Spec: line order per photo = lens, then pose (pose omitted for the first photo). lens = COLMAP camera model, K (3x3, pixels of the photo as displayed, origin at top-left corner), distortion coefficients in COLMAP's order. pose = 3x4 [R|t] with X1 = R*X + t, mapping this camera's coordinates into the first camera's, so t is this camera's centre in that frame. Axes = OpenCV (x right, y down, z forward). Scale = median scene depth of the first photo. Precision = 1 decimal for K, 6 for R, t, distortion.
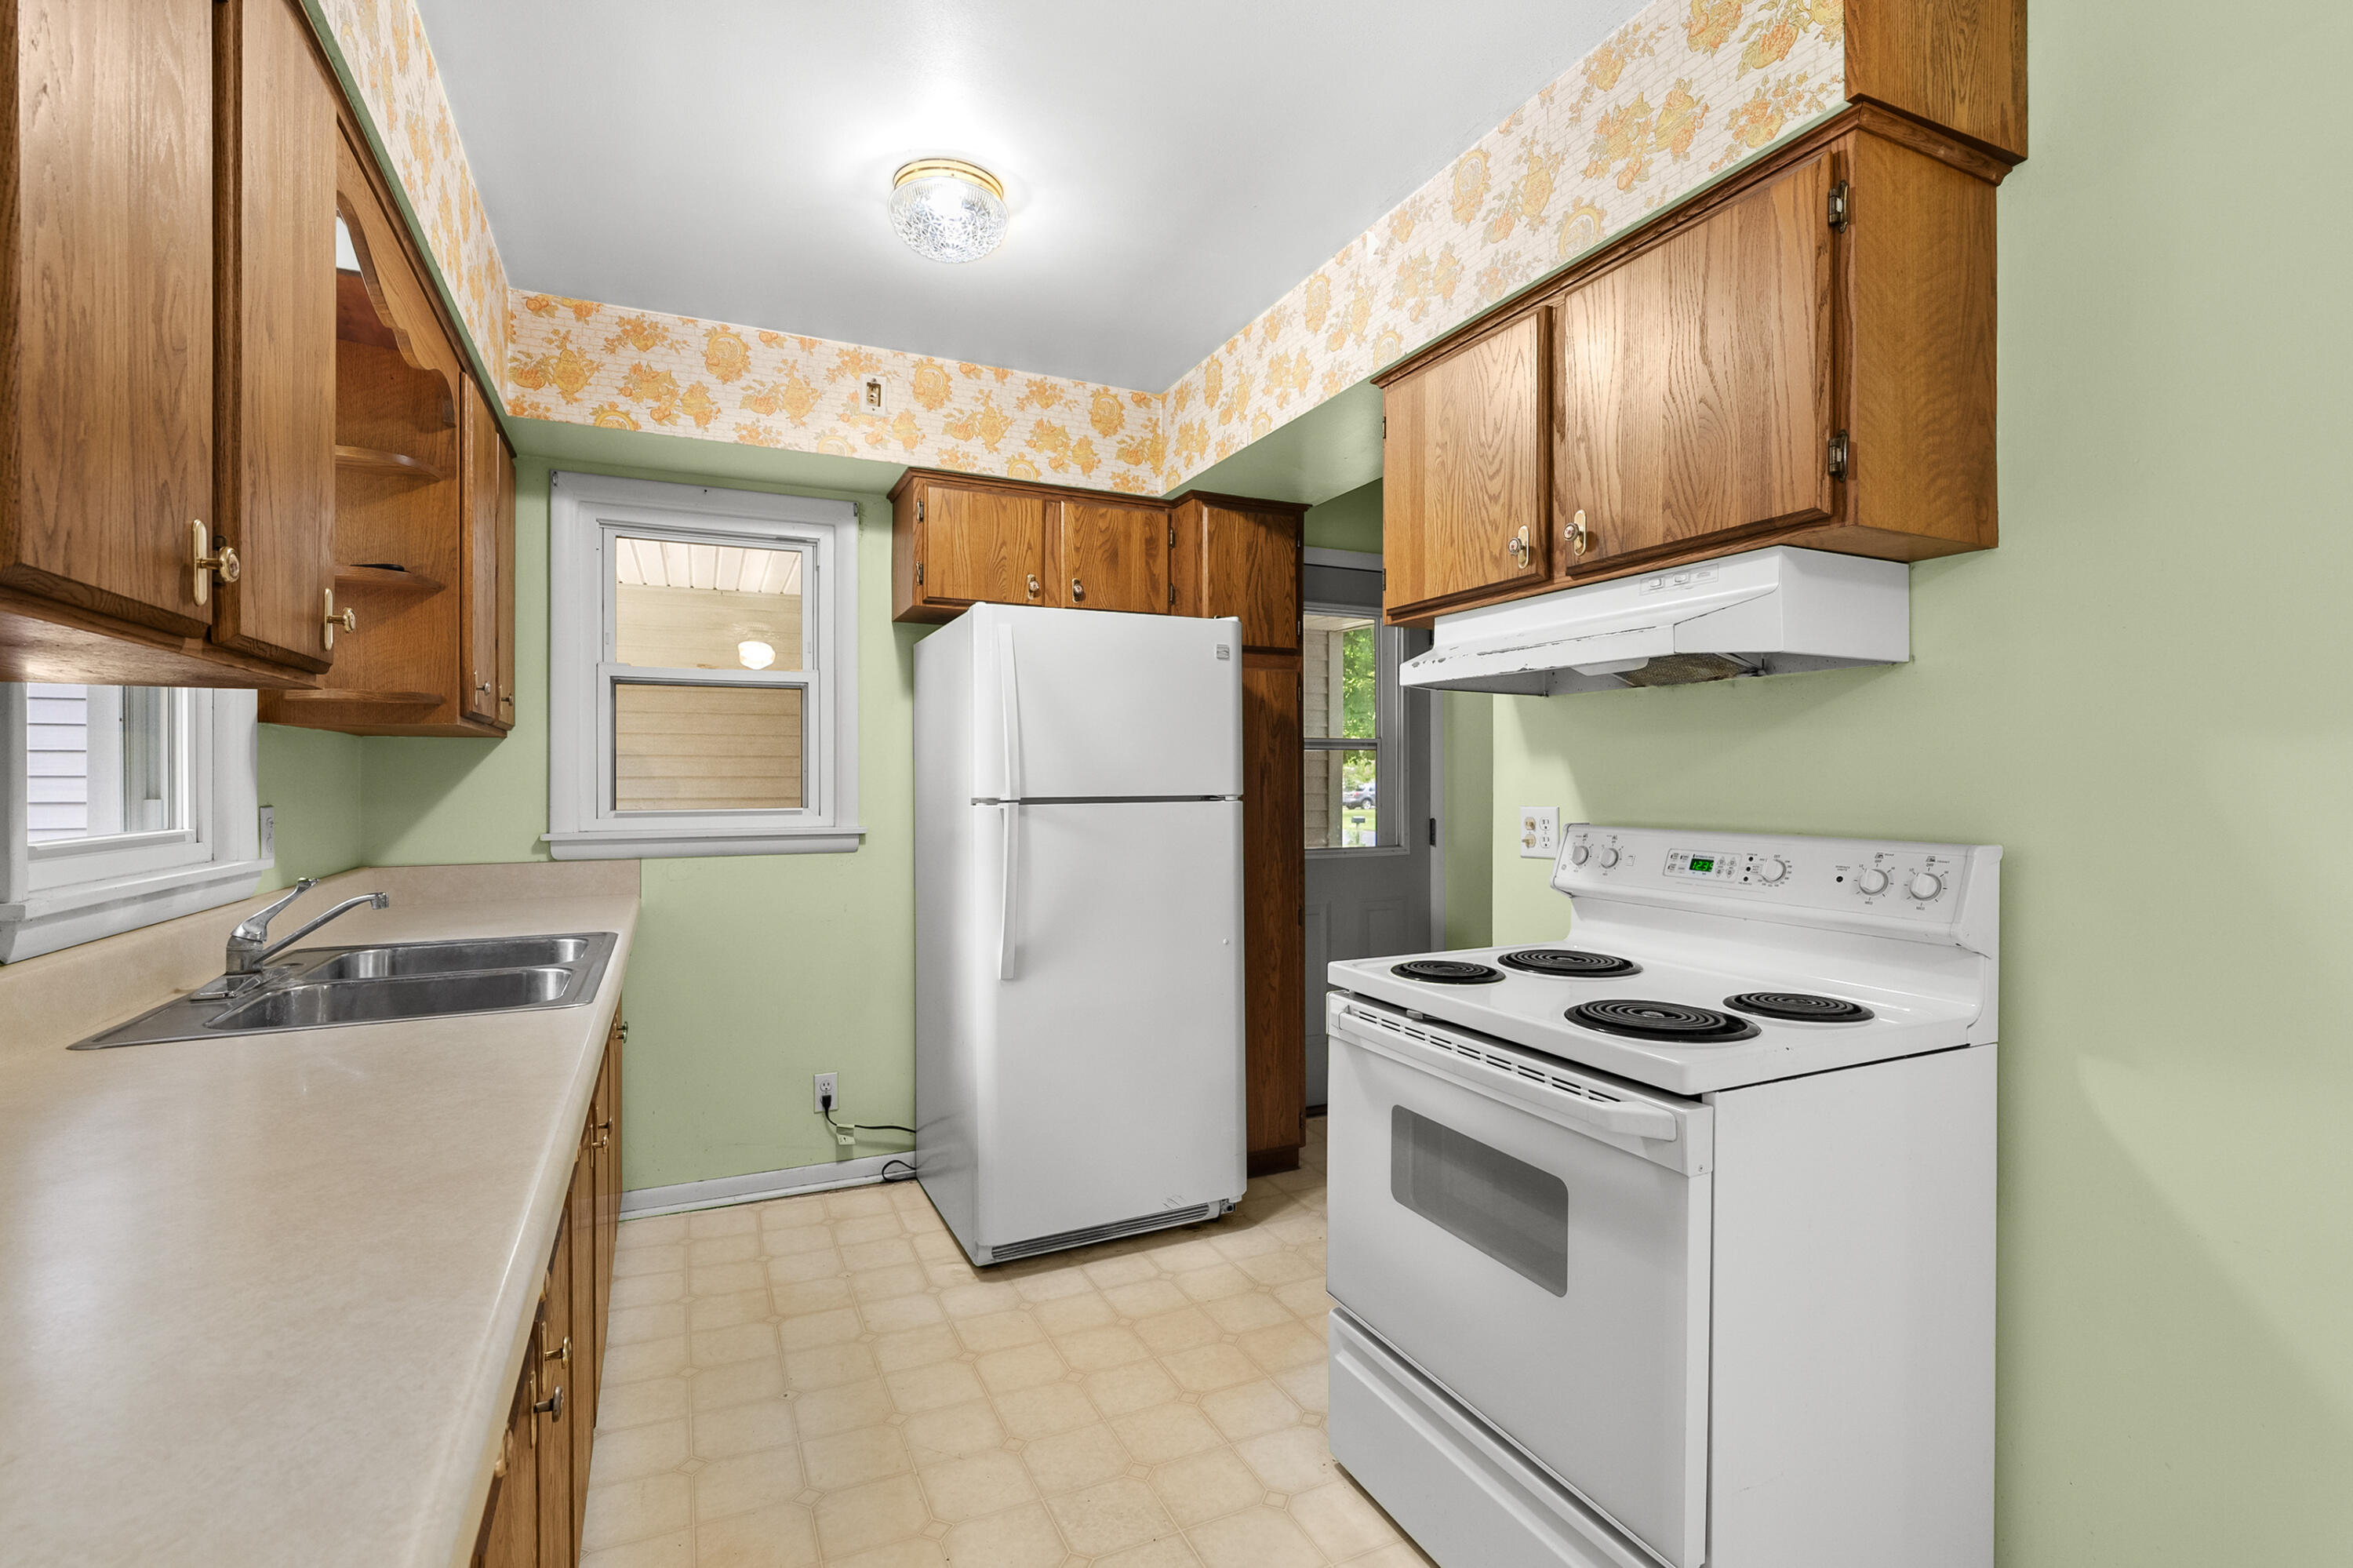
lens RADIAL K [[1065.9, 0, 1187.6], [0, 1065.9, 772.8], [0, 0, 1]] dist [-0.003301, 0.000044]
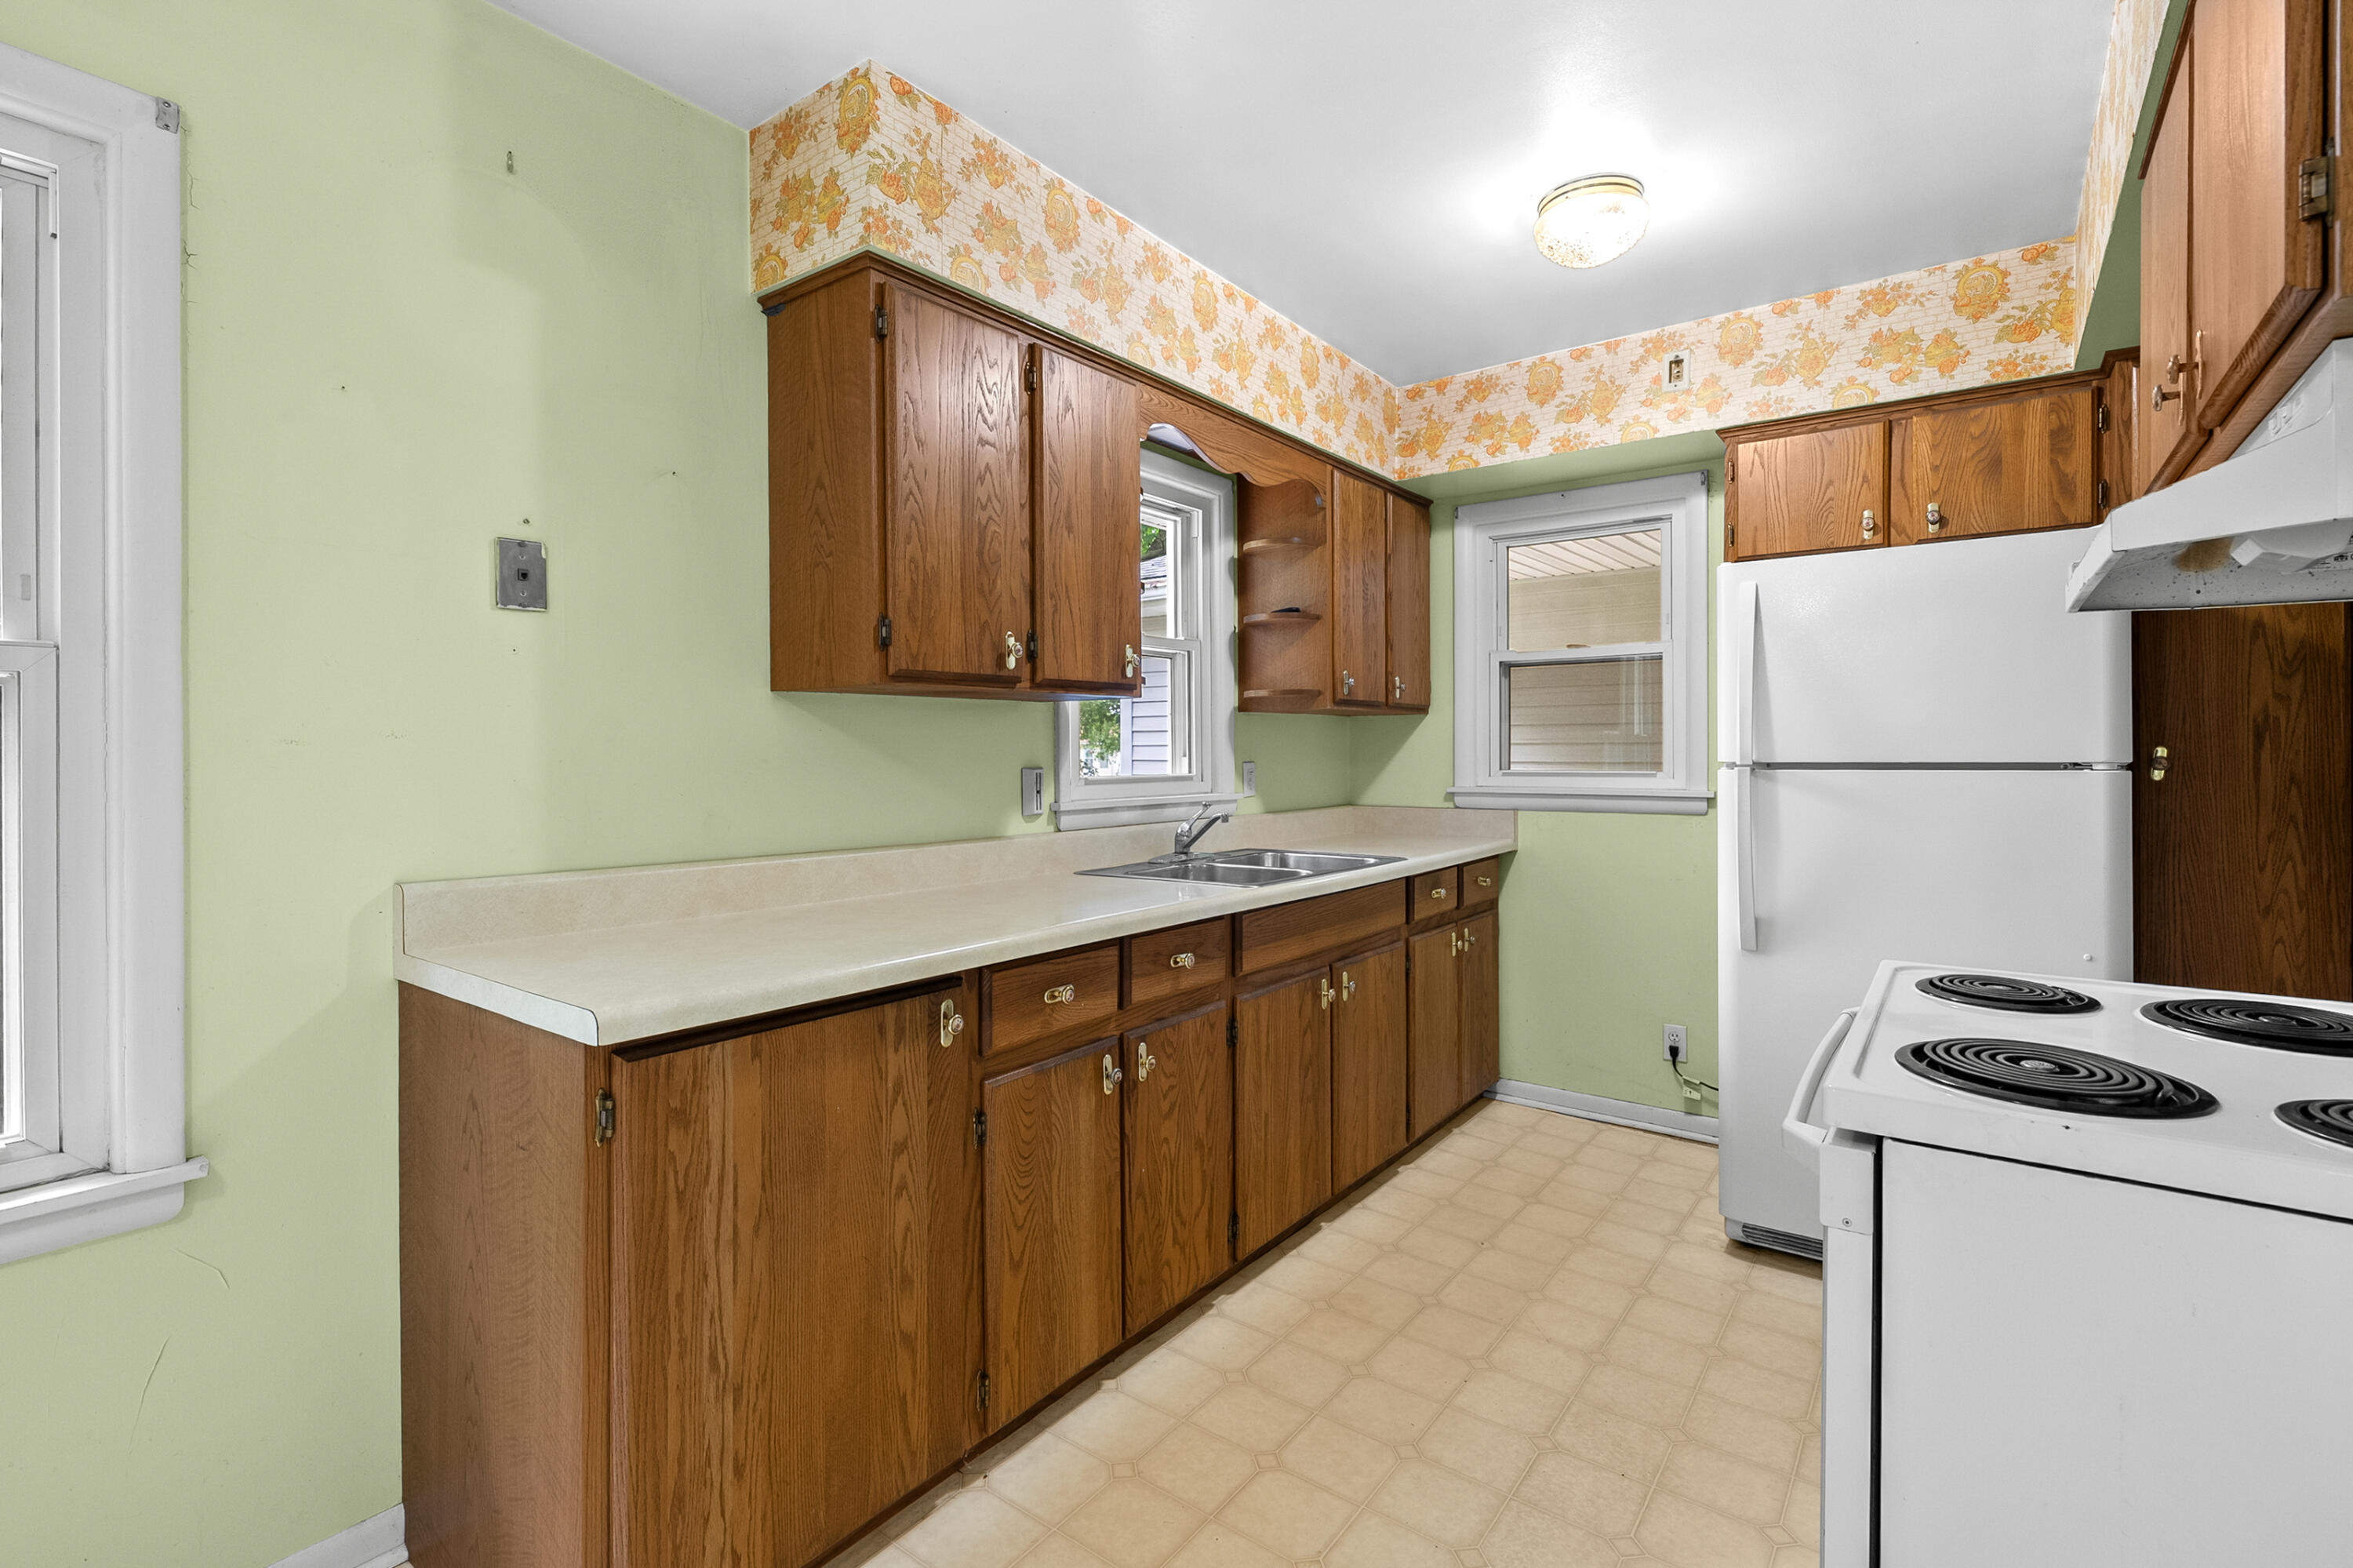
lens RADIAL K [[1078.8, 0, 1153.5], [0, 1078.8, 750.8], [0, 0, 1]] dist [-0.002497, 0.000176]
pose [[0.455602, 0.000354, -0.890184, 0.427209], [0.009010, 0.999947, 0.005009, 0.003285], [0.890138, -0.010303, 0.455574, 0.074208]]
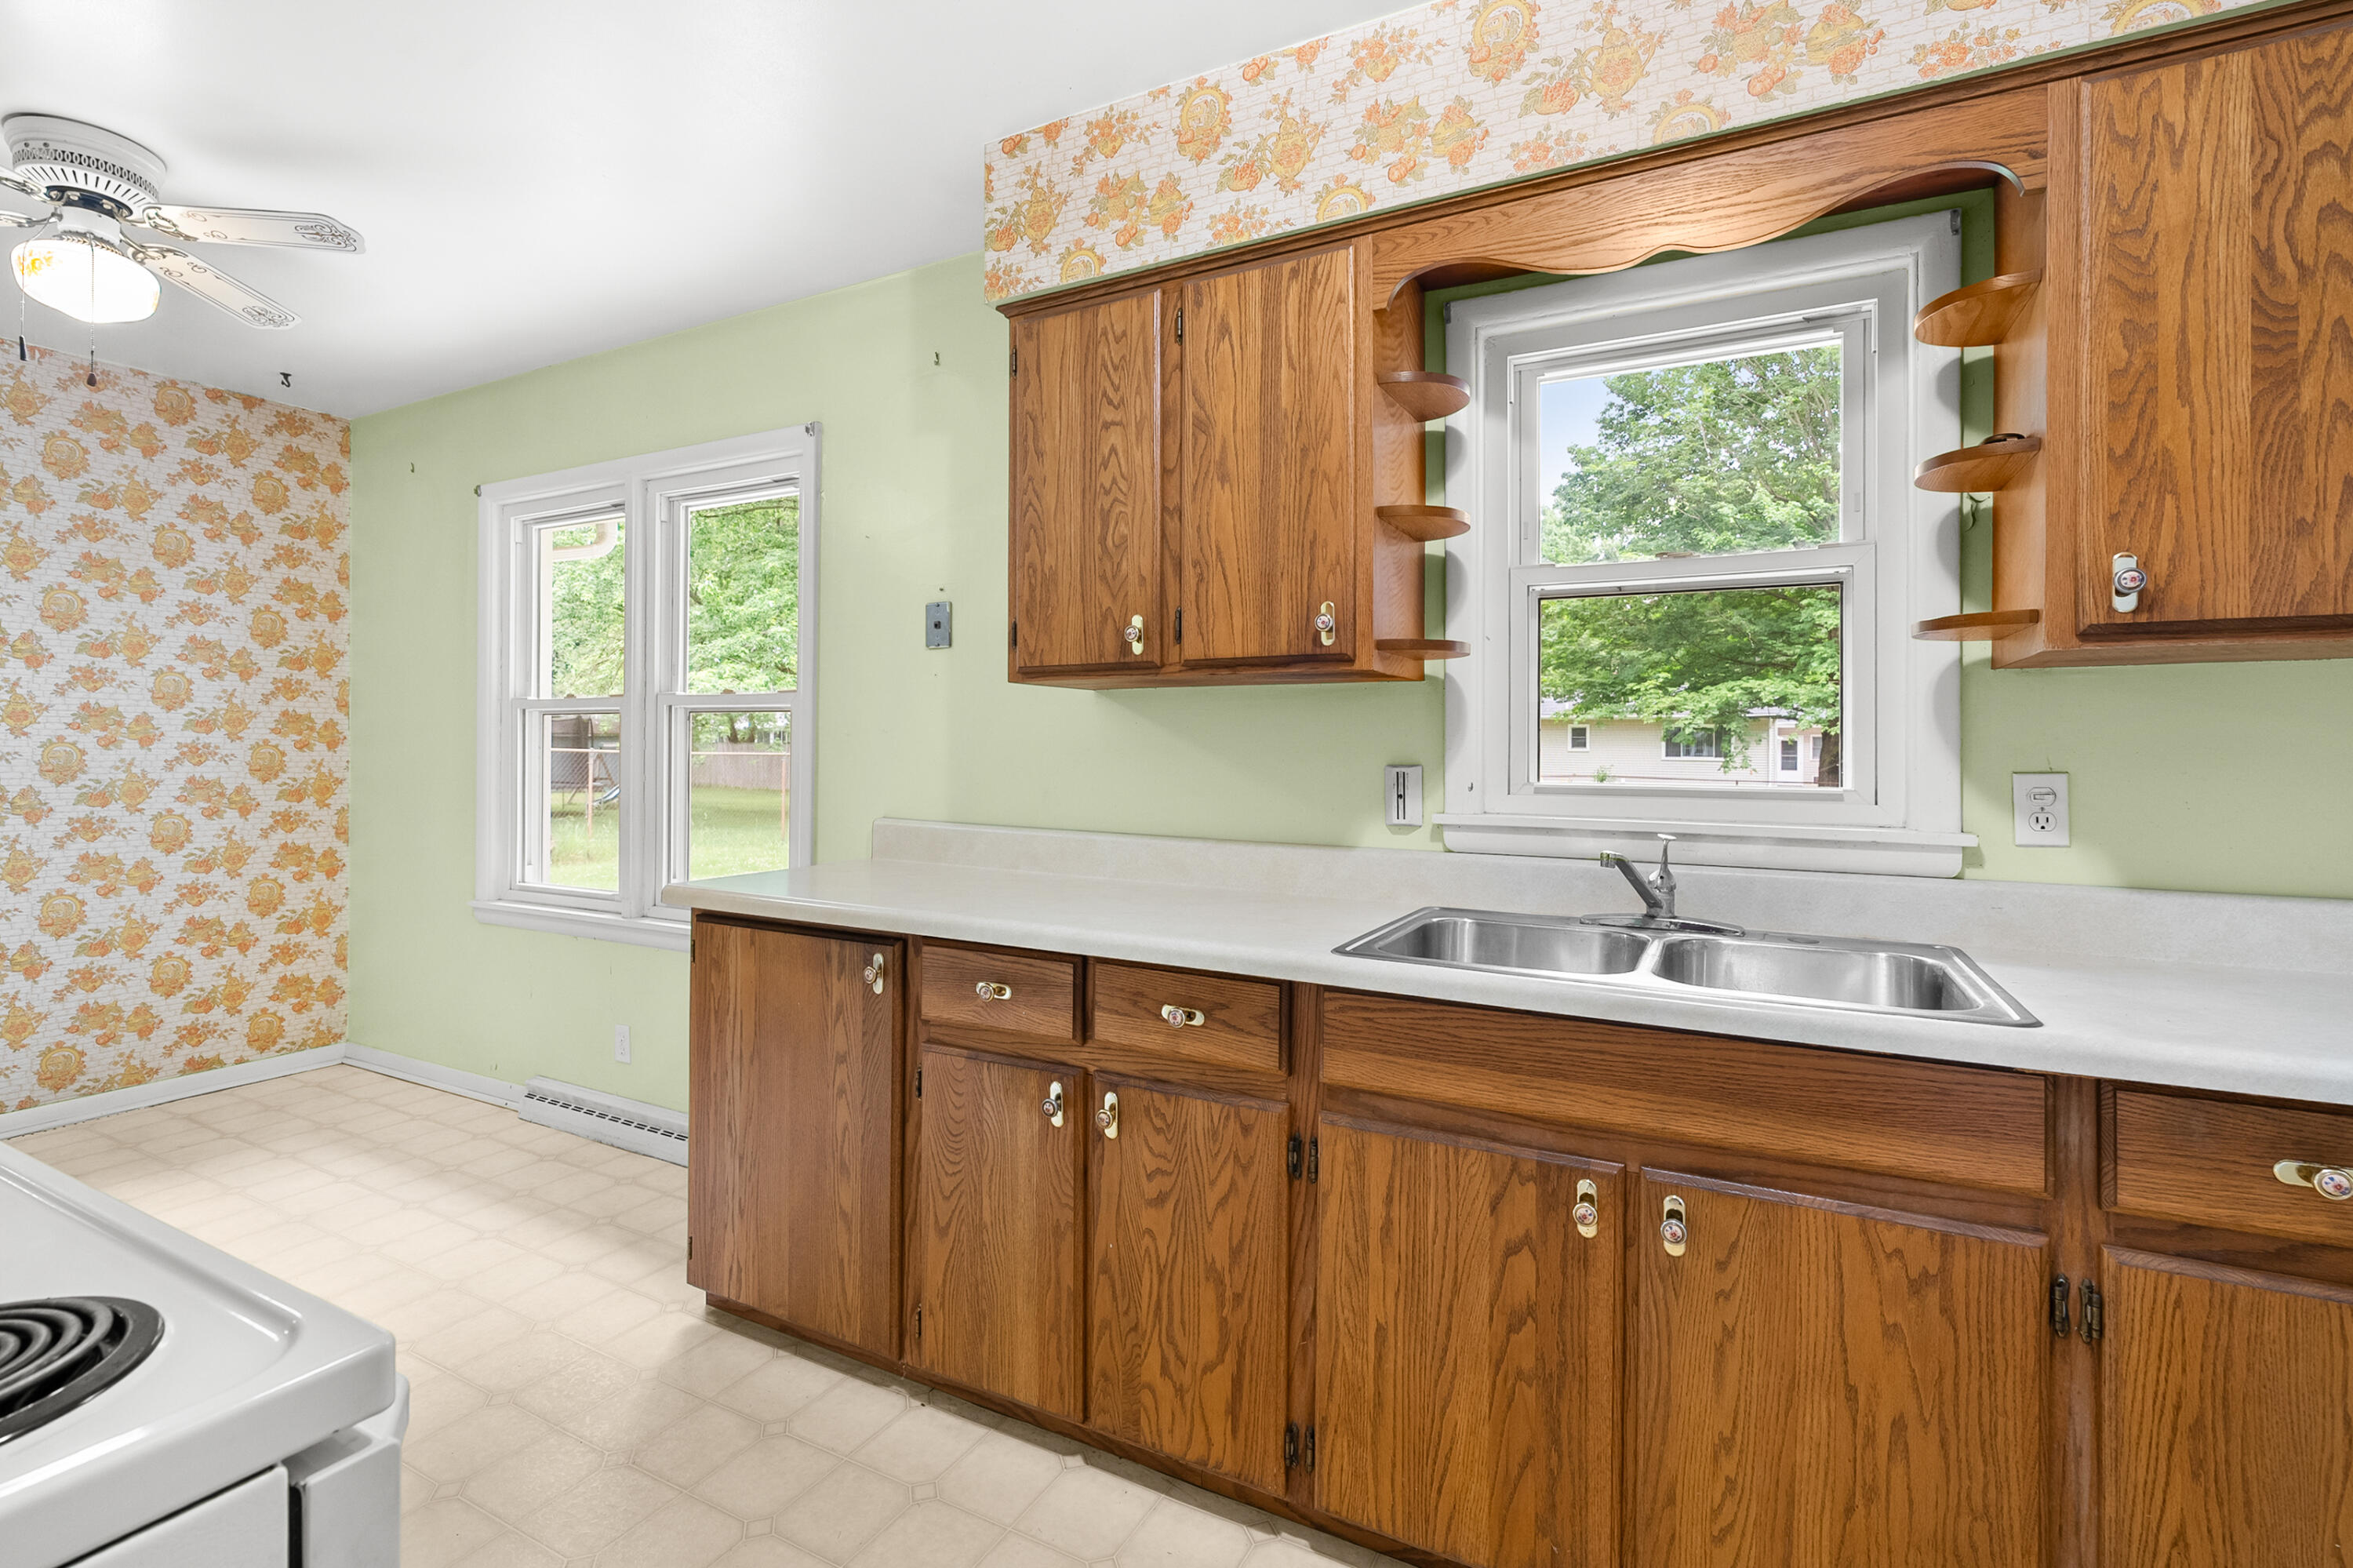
lens RADIAL K [[1069.5, 0, 1177.5], [0, 1069.5, 742.2], [0, 0, 1]] dist [-0.002040, -0.000263]
pose [[-0.801623, -0.005327, -0.597806, 0.094855], [-0.000965, 0.999971, -0.007615, 0.011893], [0.597829, -0.005528, -0.801604, 0.932827]]
